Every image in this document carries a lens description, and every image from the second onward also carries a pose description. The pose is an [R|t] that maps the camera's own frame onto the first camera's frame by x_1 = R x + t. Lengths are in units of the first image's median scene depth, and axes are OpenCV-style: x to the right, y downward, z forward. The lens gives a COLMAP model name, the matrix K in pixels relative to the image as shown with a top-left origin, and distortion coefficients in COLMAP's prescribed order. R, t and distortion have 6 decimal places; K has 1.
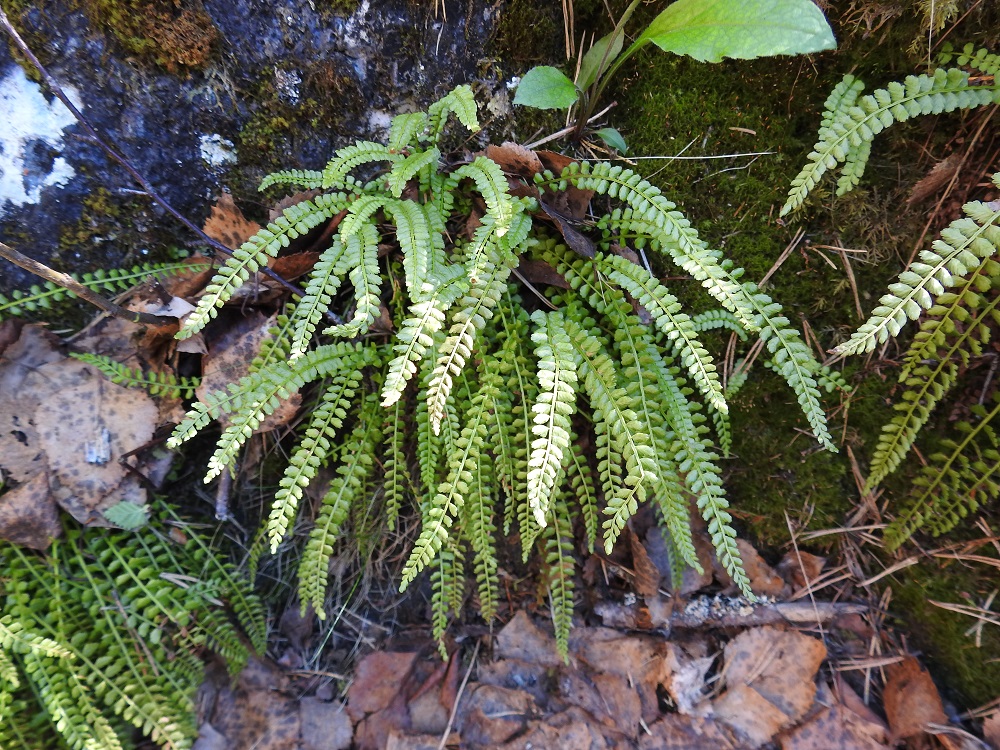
lens RADIAL K [[710.8, 0, 500.1], [0, 710.8, 374.7], [0, 0, 1]] dist [0.011342, -0.010158]
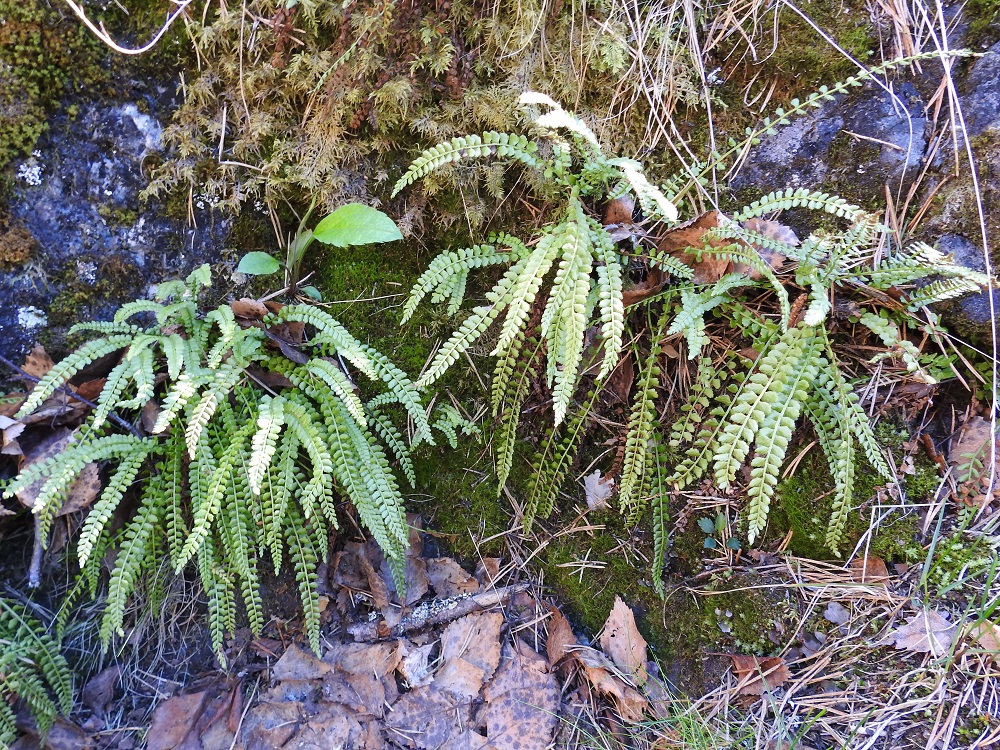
lens RADIAL K [[710.8, 0, 500.9], [0, 710.8, 374.0], [0, 0, 1]] dist [0.011342, -0.010158]
pose [[0.963462, -0.084568, 0.254143, 0.132864], [0.143395, 0.964273, -0.222746, 0.244792], [-0.226226, 0.251050, 0.941167, -0.520051]]
